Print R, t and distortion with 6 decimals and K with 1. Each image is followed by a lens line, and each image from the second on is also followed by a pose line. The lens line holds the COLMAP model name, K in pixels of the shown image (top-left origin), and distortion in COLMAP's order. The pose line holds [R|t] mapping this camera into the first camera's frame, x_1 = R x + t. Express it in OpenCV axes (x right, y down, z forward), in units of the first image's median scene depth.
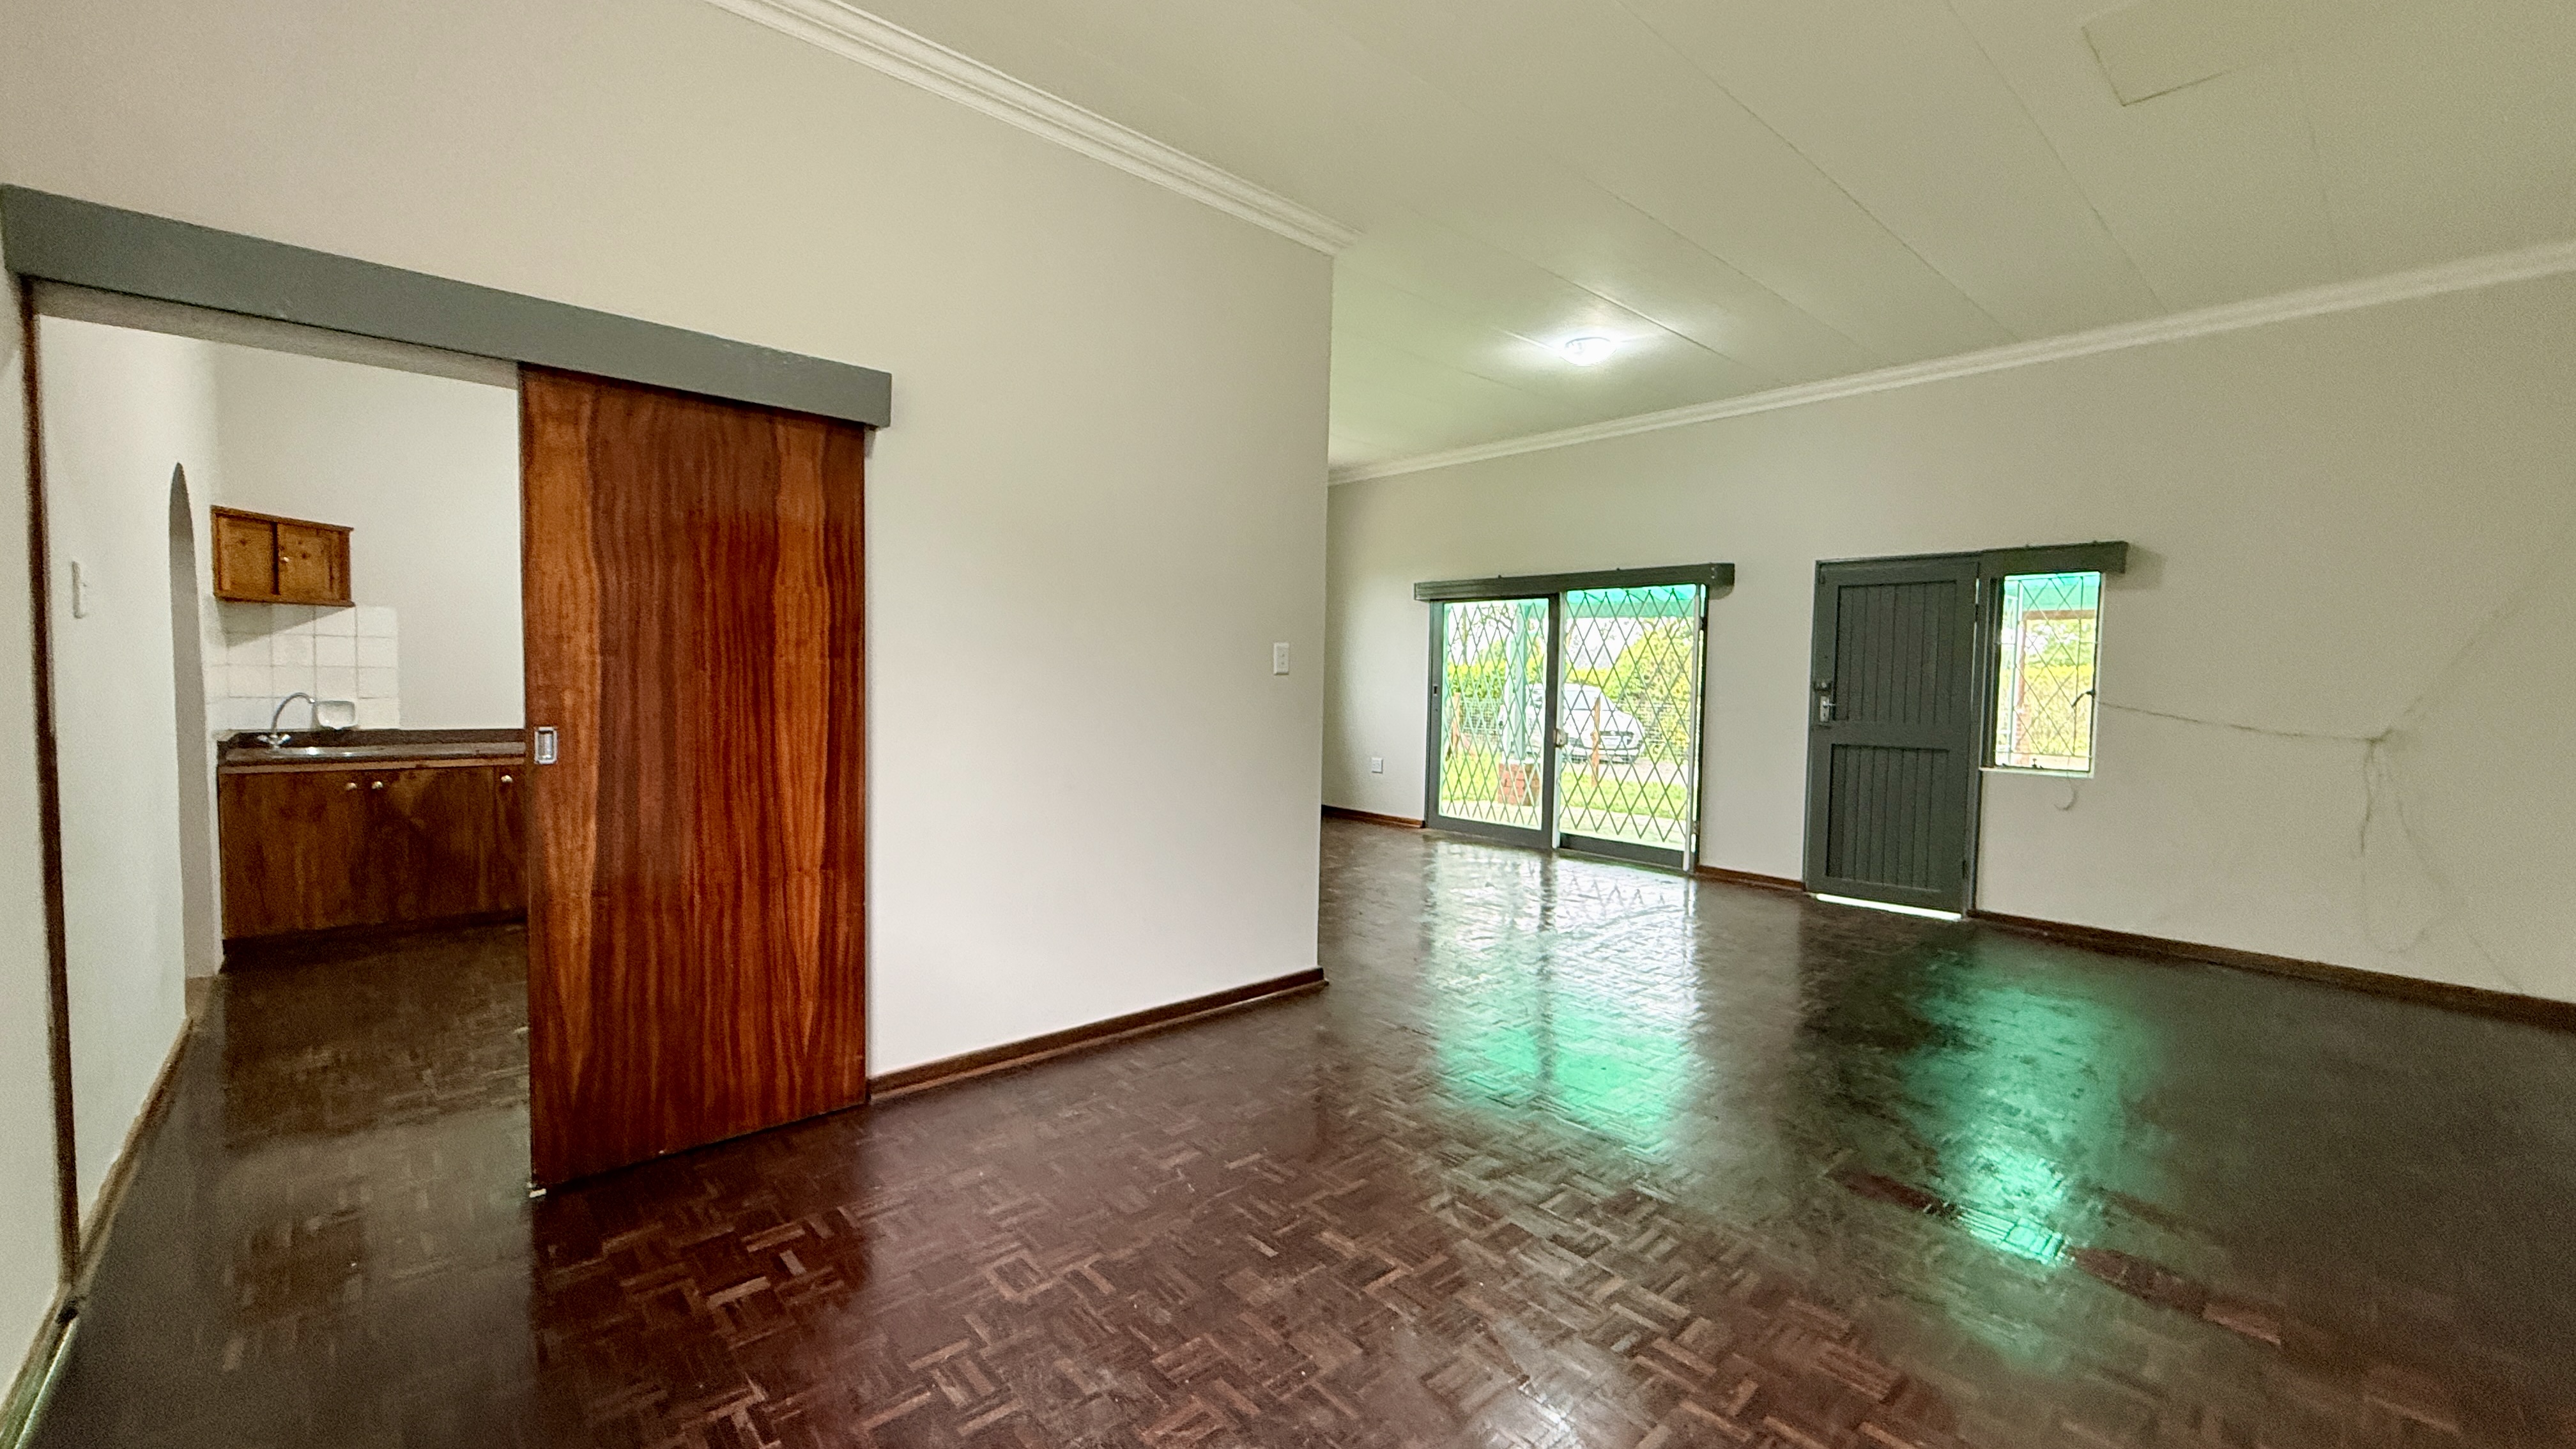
lens RADIAL K [[1026.5, 0, 1275.8], [0, 1026.5, 720.3], [0, 0, 1]] dist [-0.000876, 0.000539]
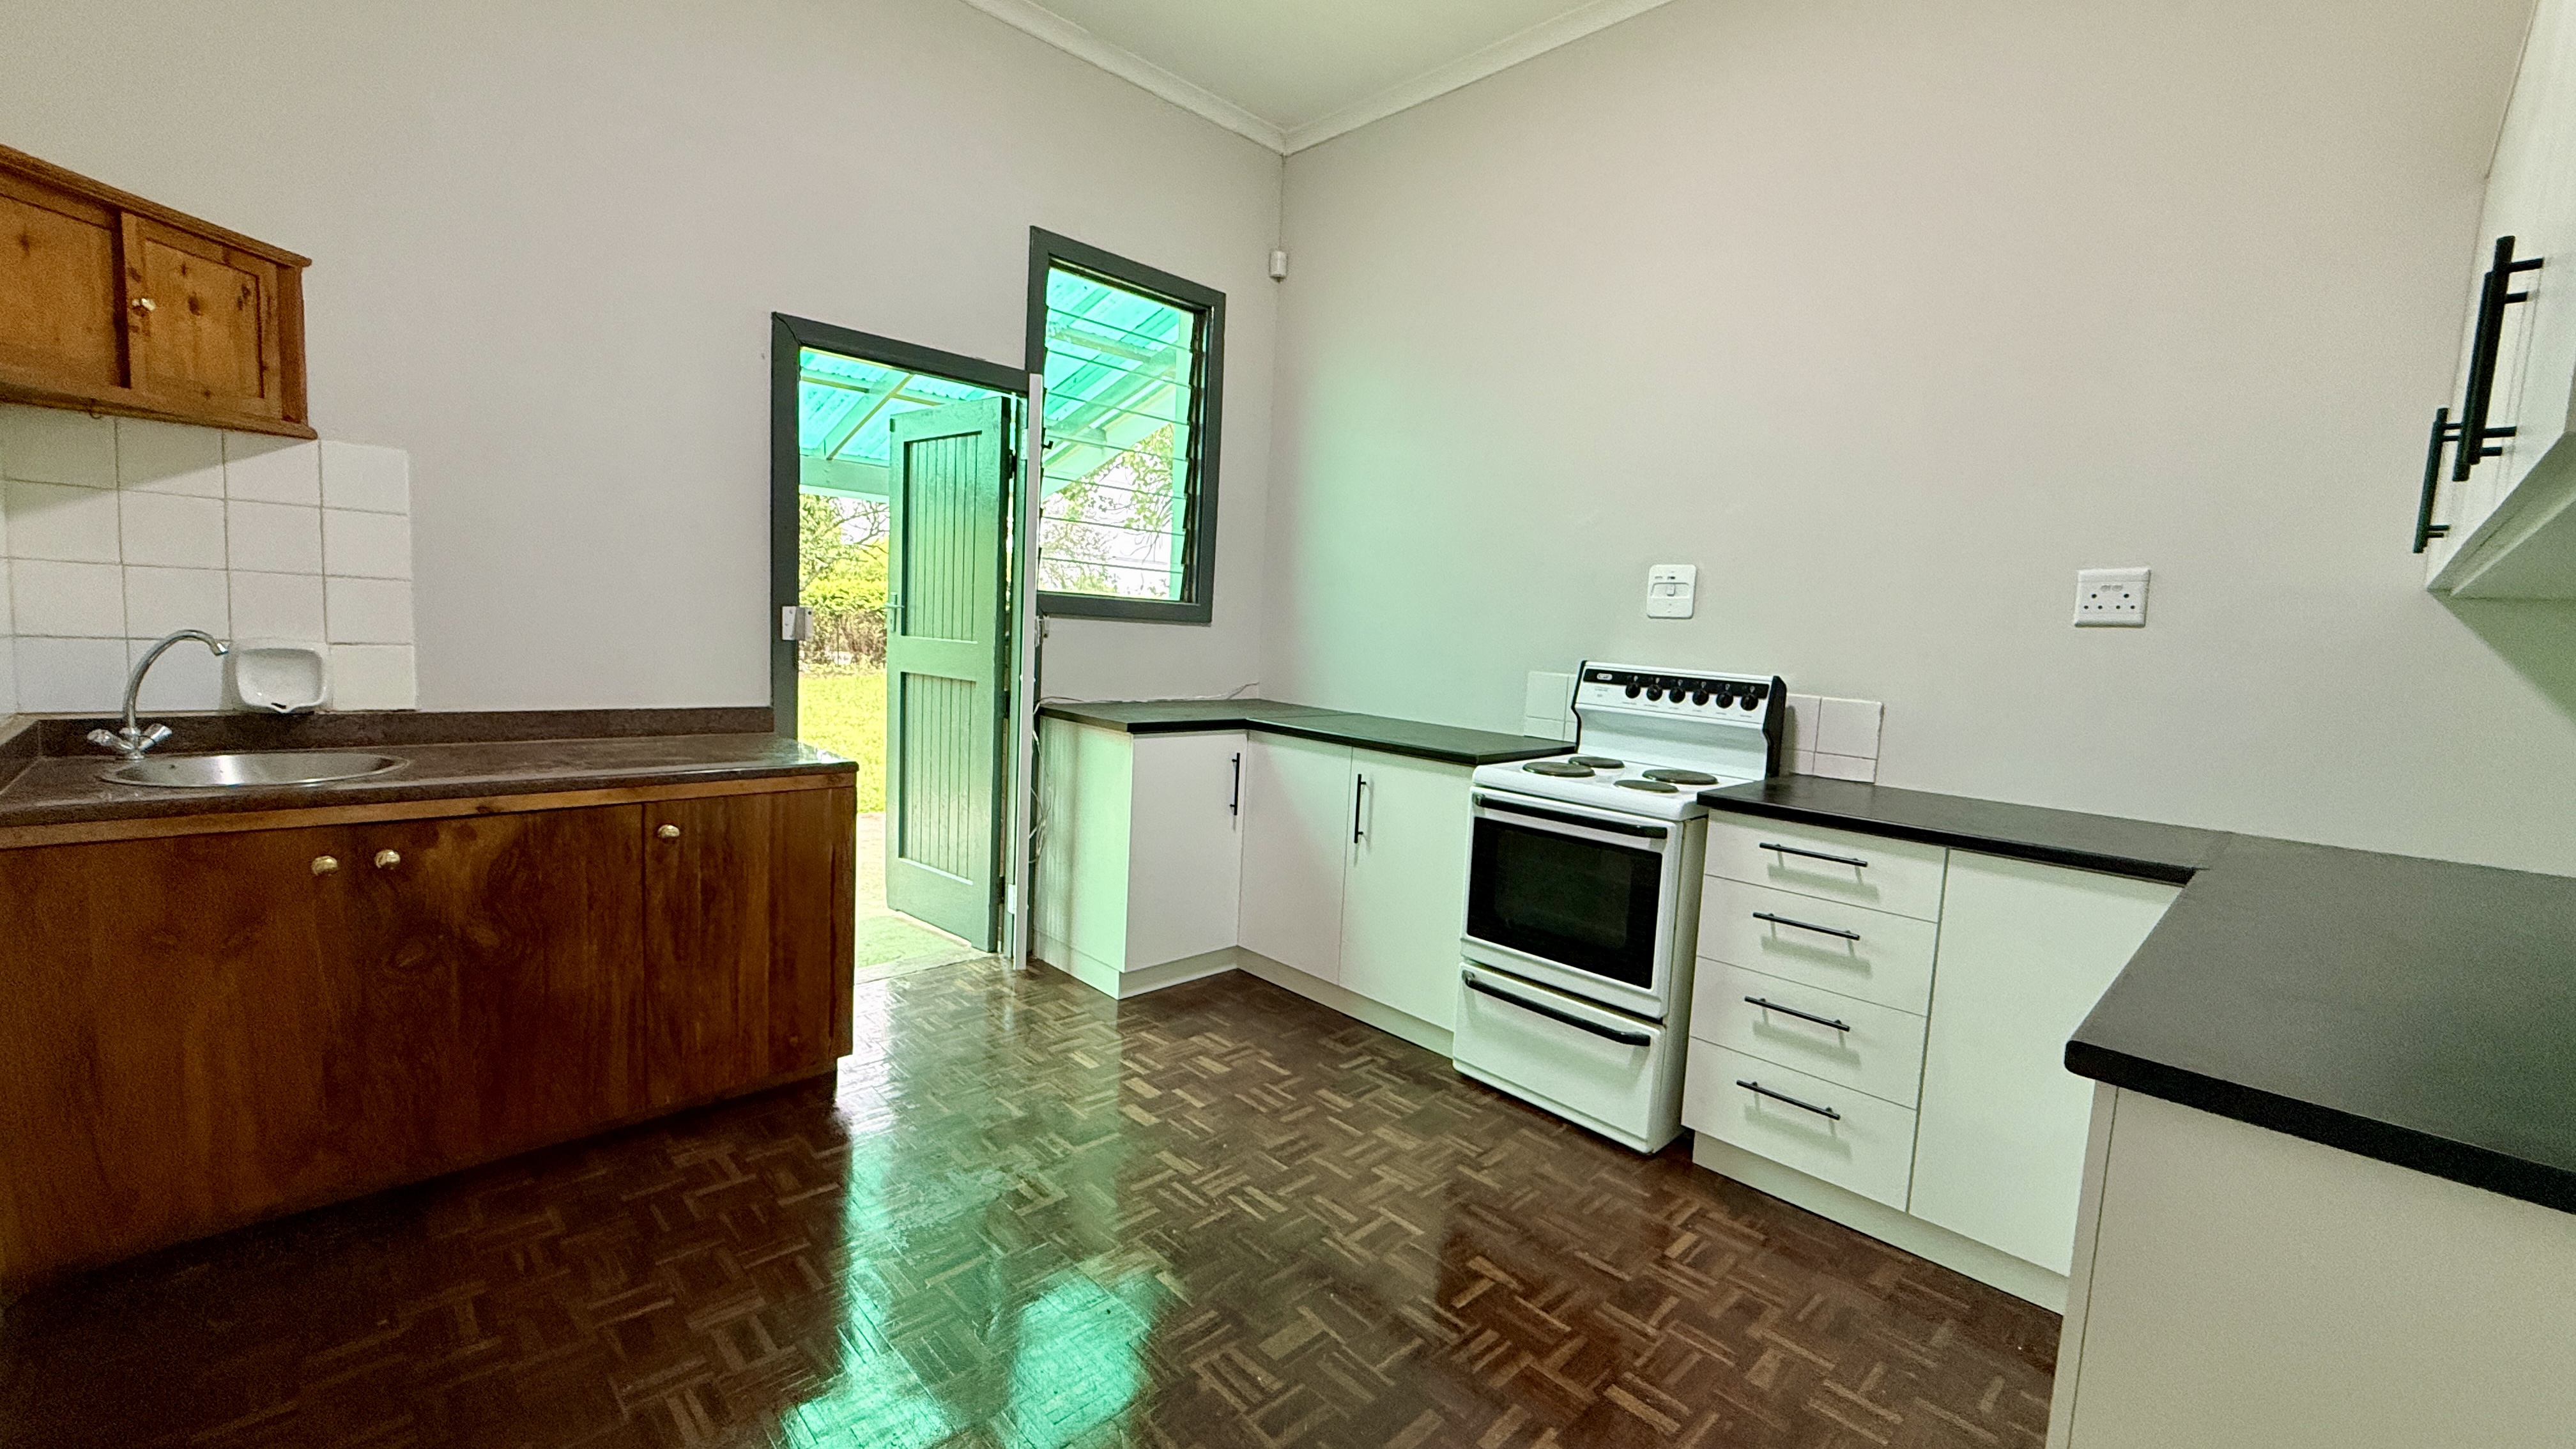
lens RADIAL K [[1026.5, 0, 1281.8], [0, 1026.5, 723.0], [0, 0, 1]] dist [-0.000876, 0.000539]
pose [[0.998543, 0.033893, 0.041993, -0.515365], [-0.036321, 0.997629, 0.058463, -0.029261], [-0.039912, -0.059903, 0.997406, 0.554440]]
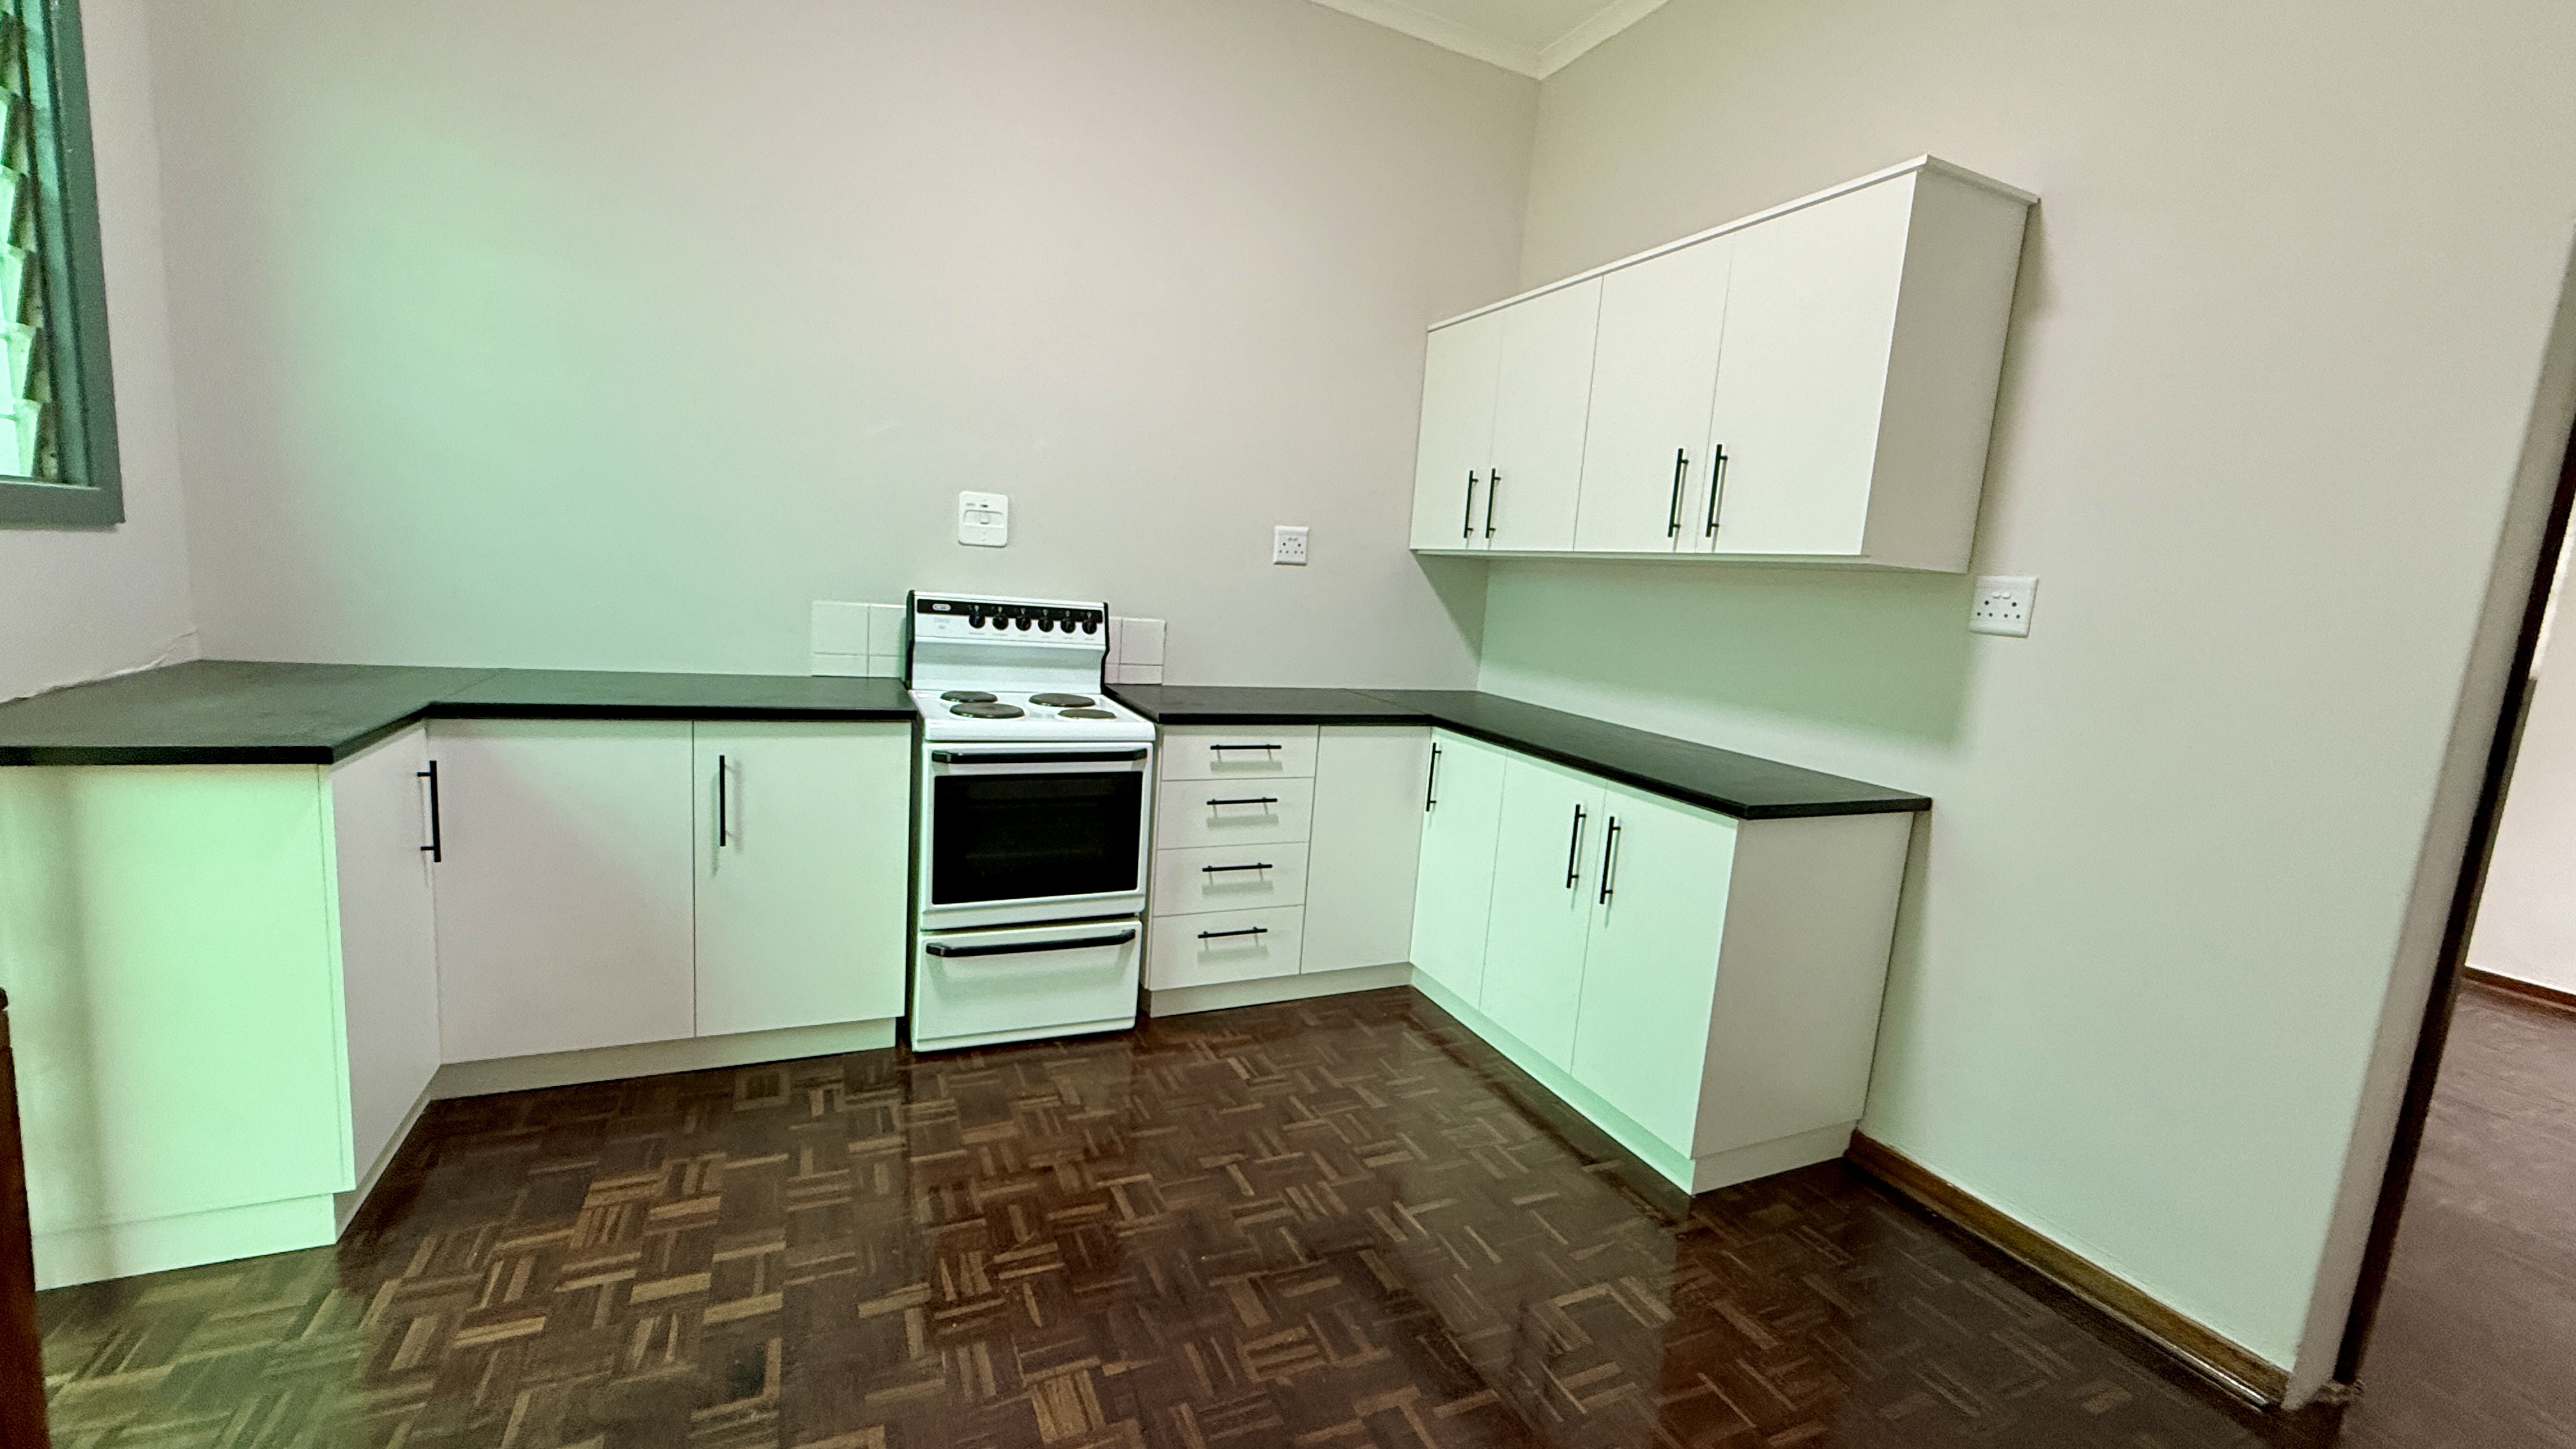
lens RADIAL K [[1026.5, 0, 1283.8], [0, 1026.5, 727.0], [0, 0, 1]] dist [-0.000876, 0.000539]
pose [[0.292886, -0.133643, 0.946762, -0.966316], [-0.030098, 0.988404, 0.148832, -0.066795], [-0.955674, -0.072087, 0.285467, 0.927829]]
